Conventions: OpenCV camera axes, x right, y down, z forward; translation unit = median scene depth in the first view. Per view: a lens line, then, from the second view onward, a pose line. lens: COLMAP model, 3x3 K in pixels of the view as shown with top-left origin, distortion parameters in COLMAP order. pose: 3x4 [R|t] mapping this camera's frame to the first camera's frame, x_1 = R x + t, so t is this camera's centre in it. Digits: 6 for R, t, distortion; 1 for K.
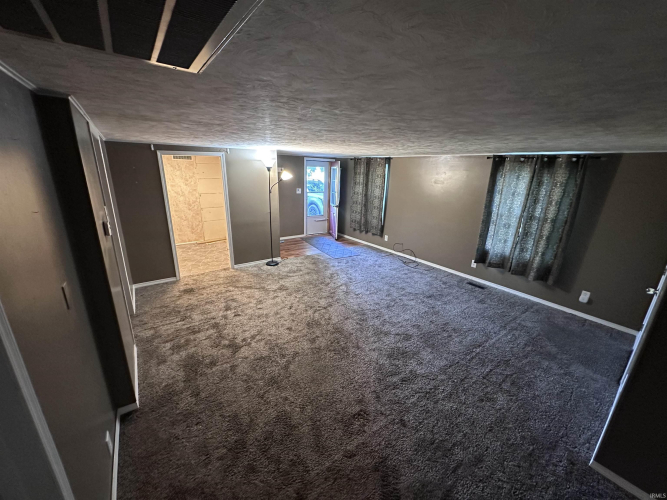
lens RADIAL K [[266.9, 0, 333.5], [0, 266.9, 250.0], [0, 0, 1]] dist [-0.000632, -0.000056]
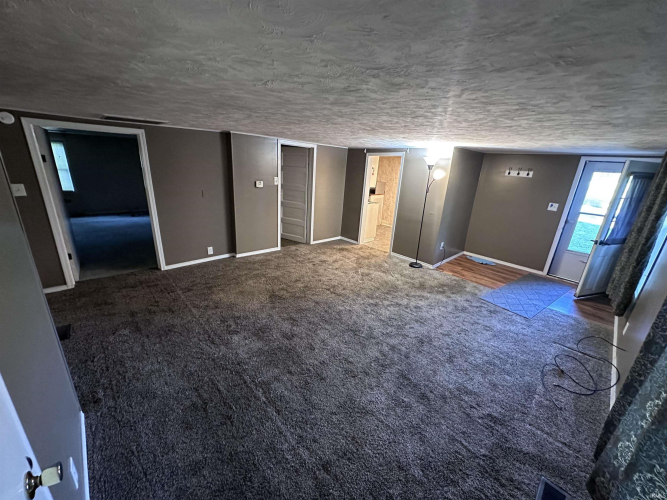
lens RADIAL K [[266.9, 0, 333.5], [0, 266.9, 250.0], [0, 0, 1]] dist [-0.000632, -0.000056]
pose [[0.118597, 0.288168, -0.950207, 0.755608], [-0.338310, 0.911430, 0.234183, -0.149287], [0.933532, 0.293691, 0.205583, 0.606971]]
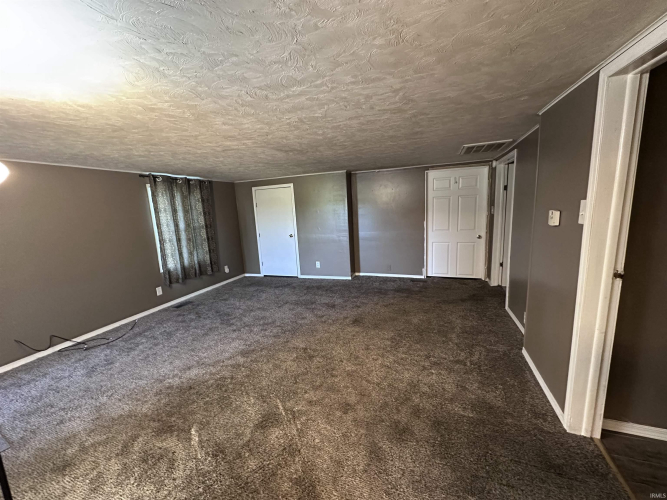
lens RADIAL K [[266.9, 0, 333.5], [0, 266.9, 250.0], [0, 0, 1]] dist [-0.000632, -0.000056]
pose [[-0.545814, -0.142983, 0.825617, -0.564223], [0.274837, 0.900270, 0.337606, -0.234911], [-0.791550, 0.411180, -0.452083, 0.963754]]
